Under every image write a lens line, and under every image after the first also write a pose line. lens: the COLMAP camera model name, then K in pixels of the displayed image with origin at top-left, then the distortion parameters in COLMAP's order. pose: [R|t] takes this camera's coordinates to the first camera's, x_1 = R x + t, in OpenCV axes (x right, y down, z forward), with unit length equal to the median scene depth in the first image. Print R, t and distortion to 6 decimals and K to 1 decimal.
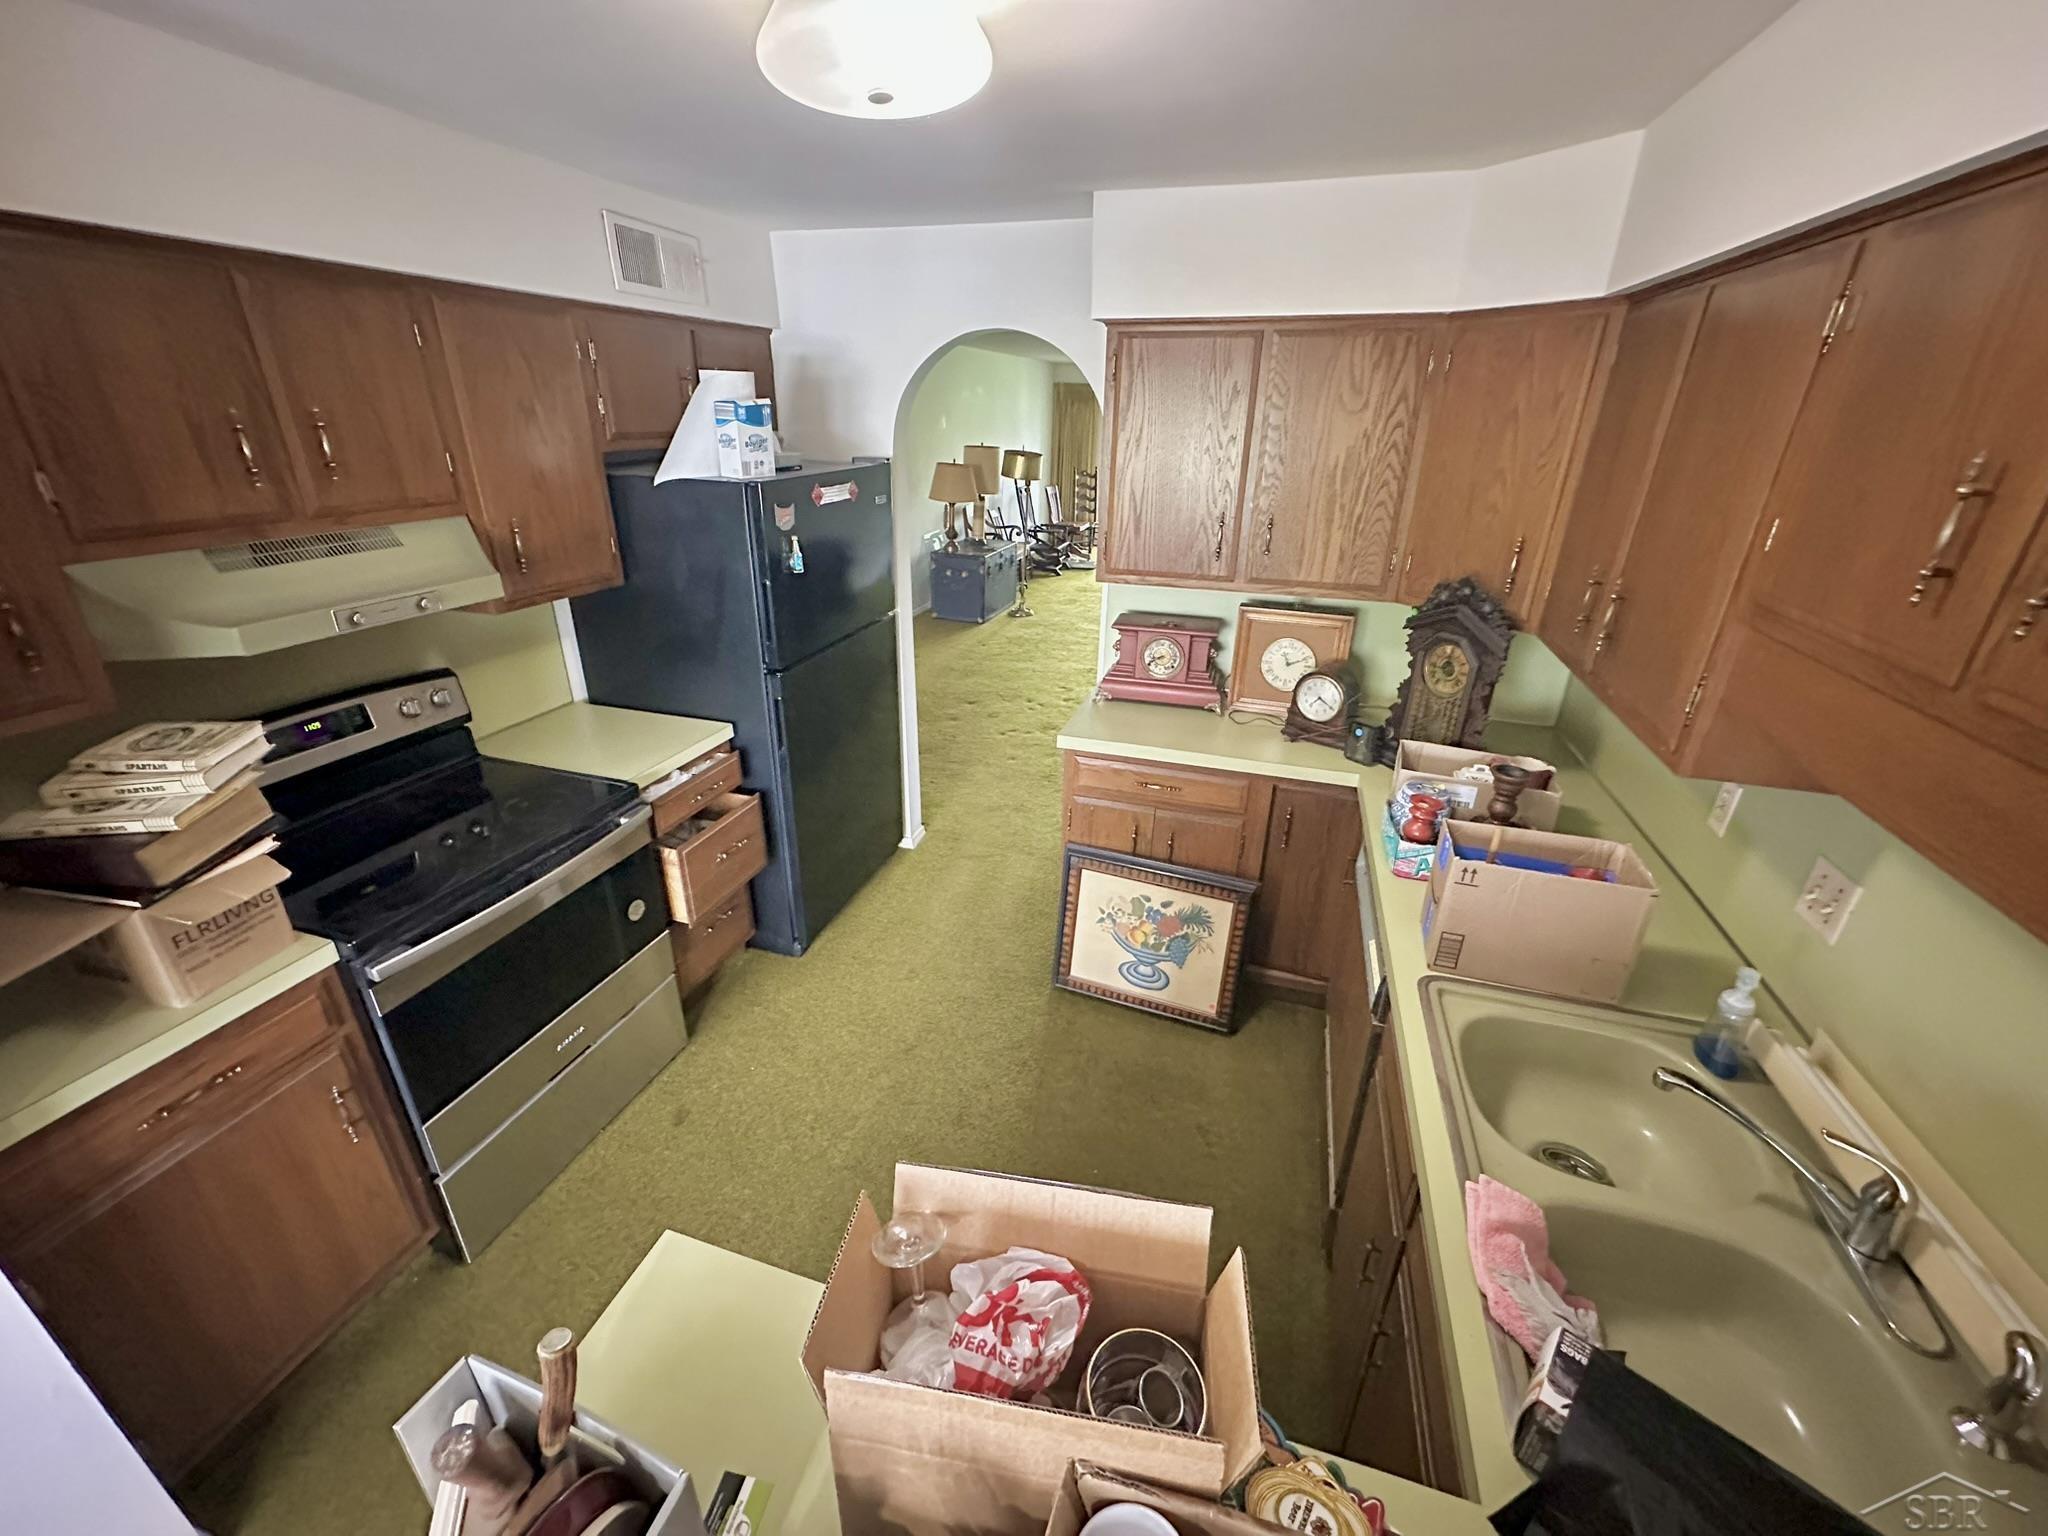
lens RADIAL K [[816.9, 0, 1014.8], [0, 816.9, 768.2], [0, 0, 1]] dist [0.002252, 0.001019]
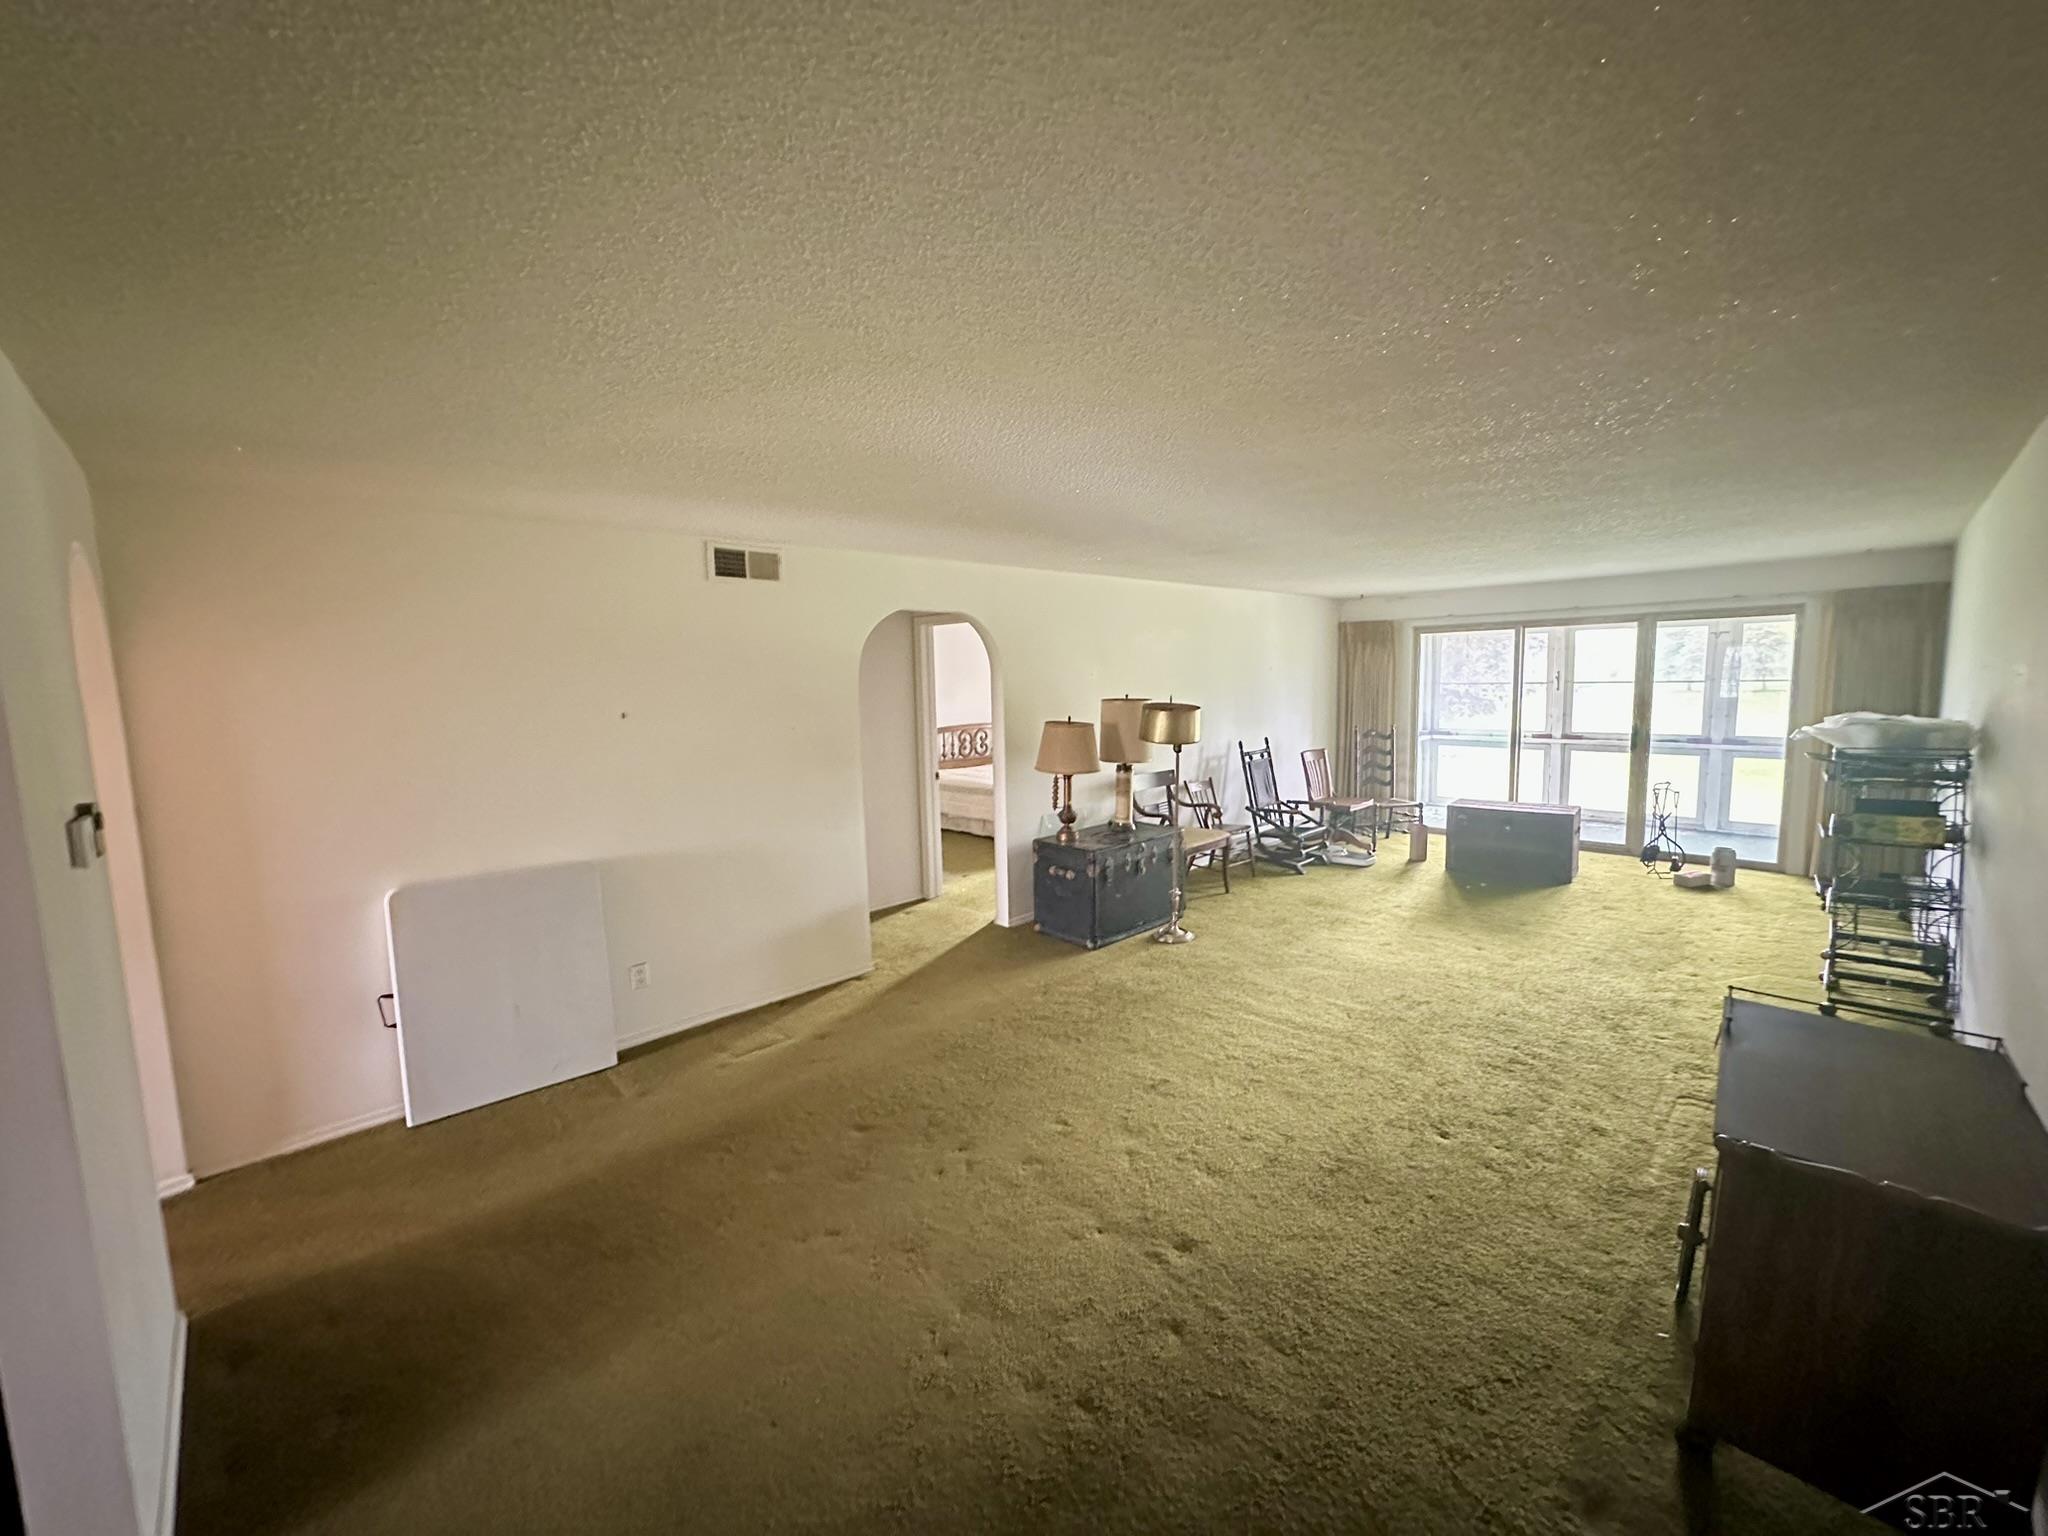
lens RADIAL K [[816.9, 0, 1024.5], [0, 816.9, 771.8], [0, 0, 1]] dist [0.002252, 0.001019]
pose [[0.881750, 0.016137, -0.471442, 0.665182], [-0.154544, 0.954139, -0.256388, -0.414727], [0.445683, 0.298928, 0.843806, 1.136690]]
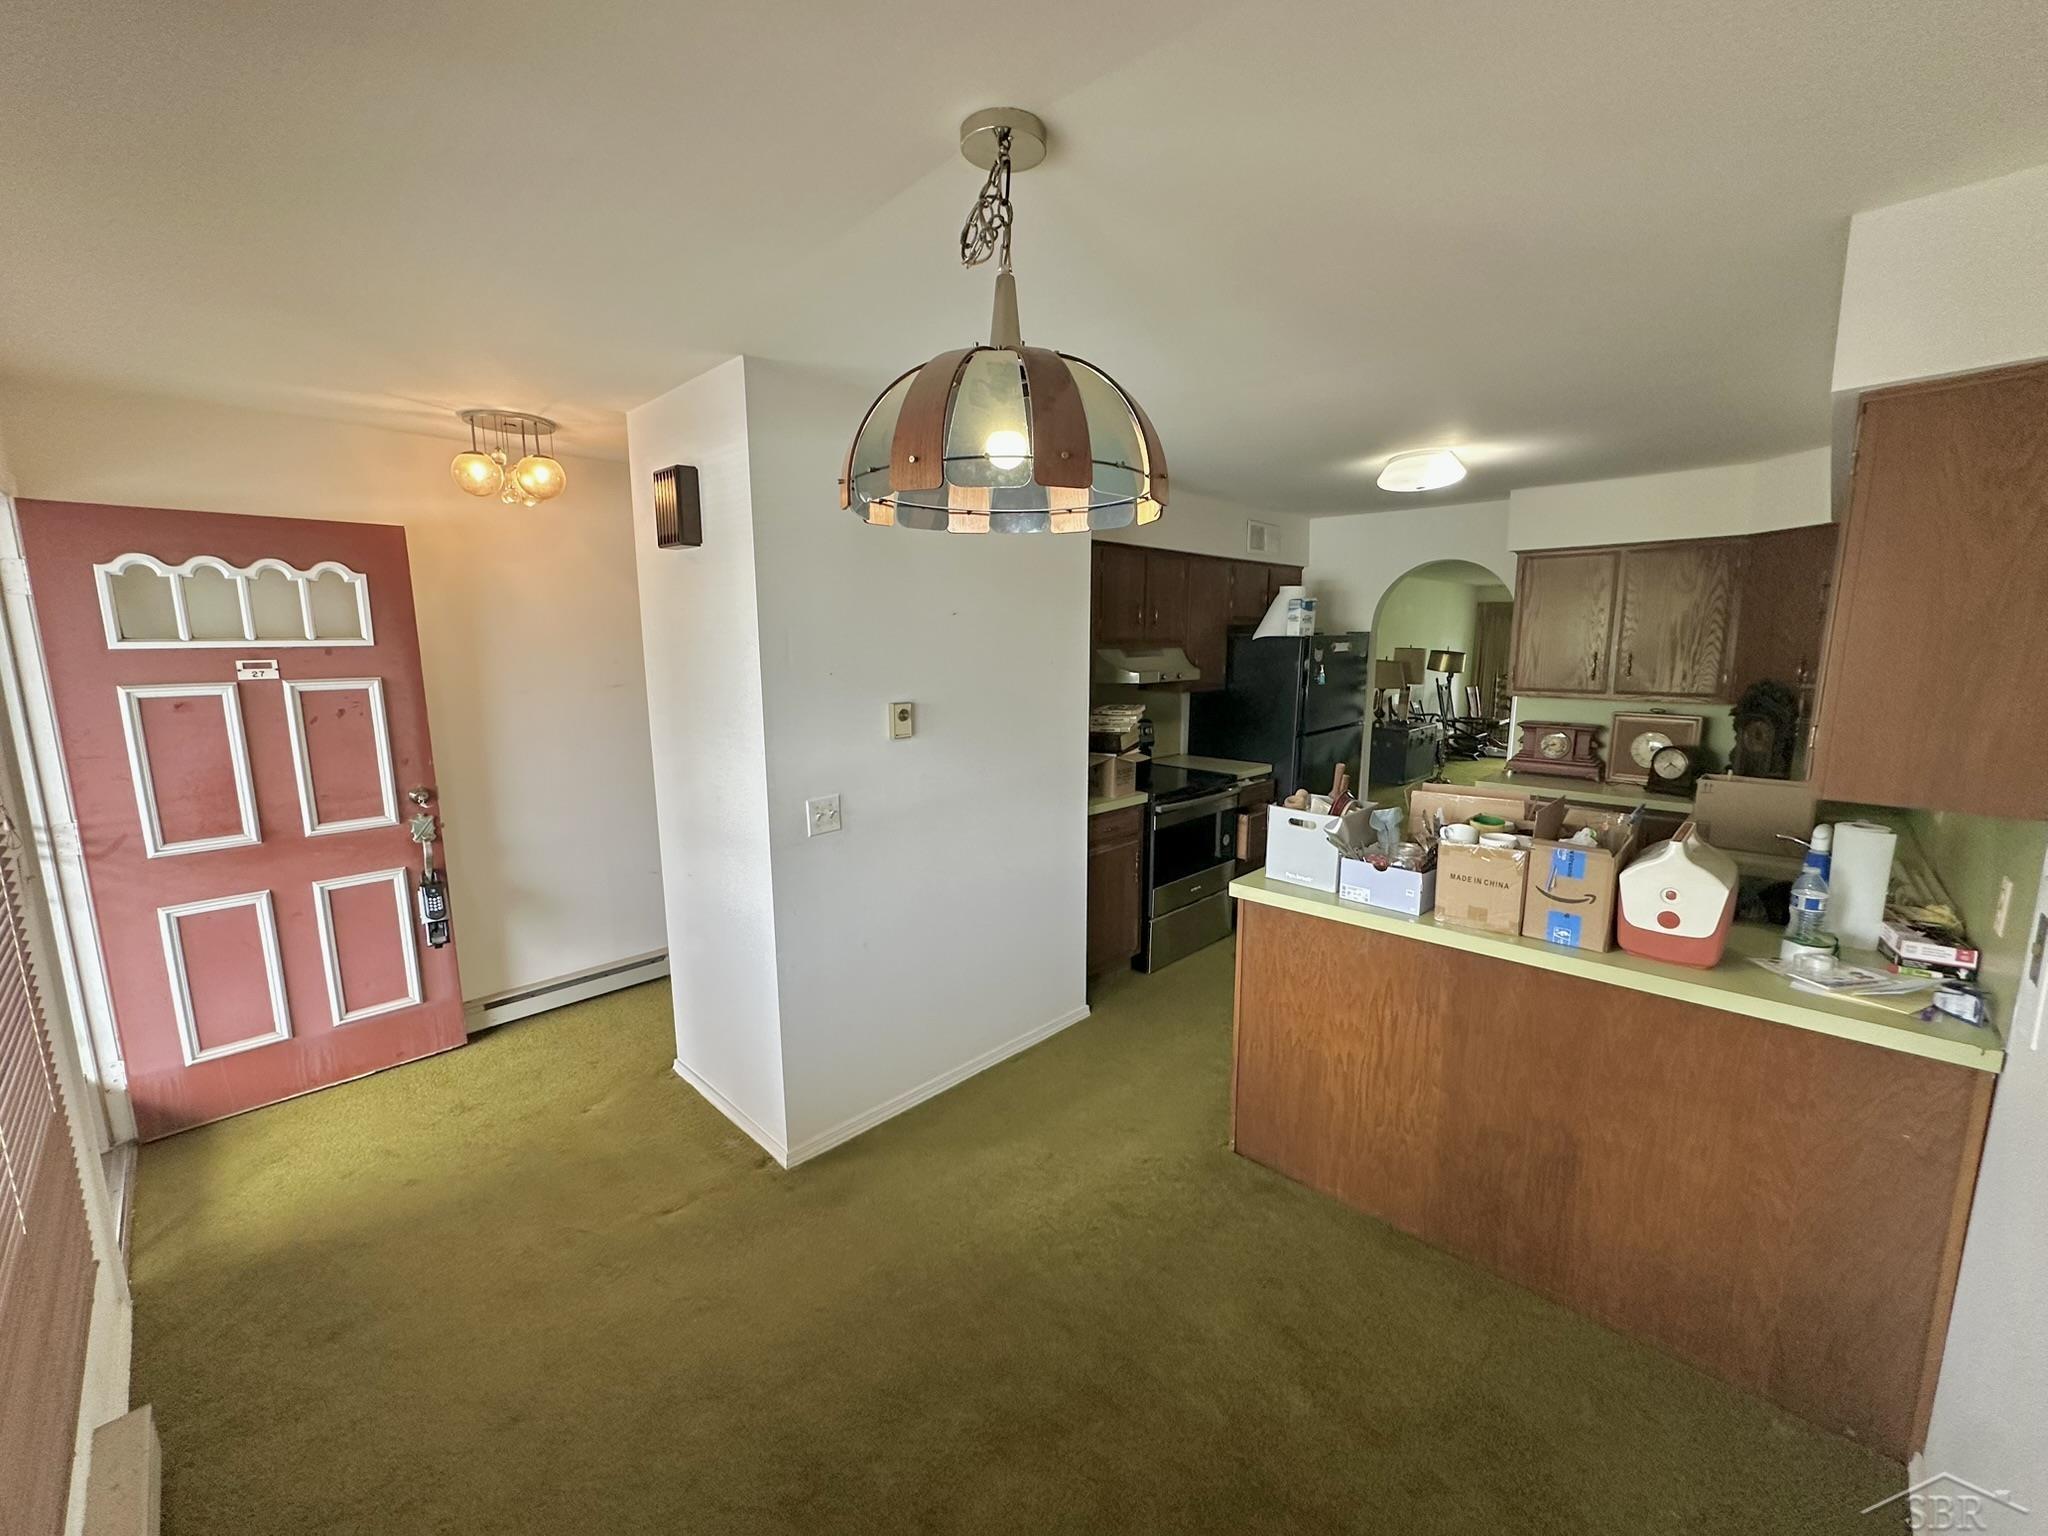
lens RADIAL K [[816.9, 0, 1029.0], [0, 816.9, 765.6], [0, 0, 1]] dist [0.002252, 0.001019]
pose [[0.900482, 0.054011, -0.431526, -0.050243], [-0.164111, 0.961099, -0.222163, 0.454587], [0.402740, 0.270872, 0.874316, -0.829787]]
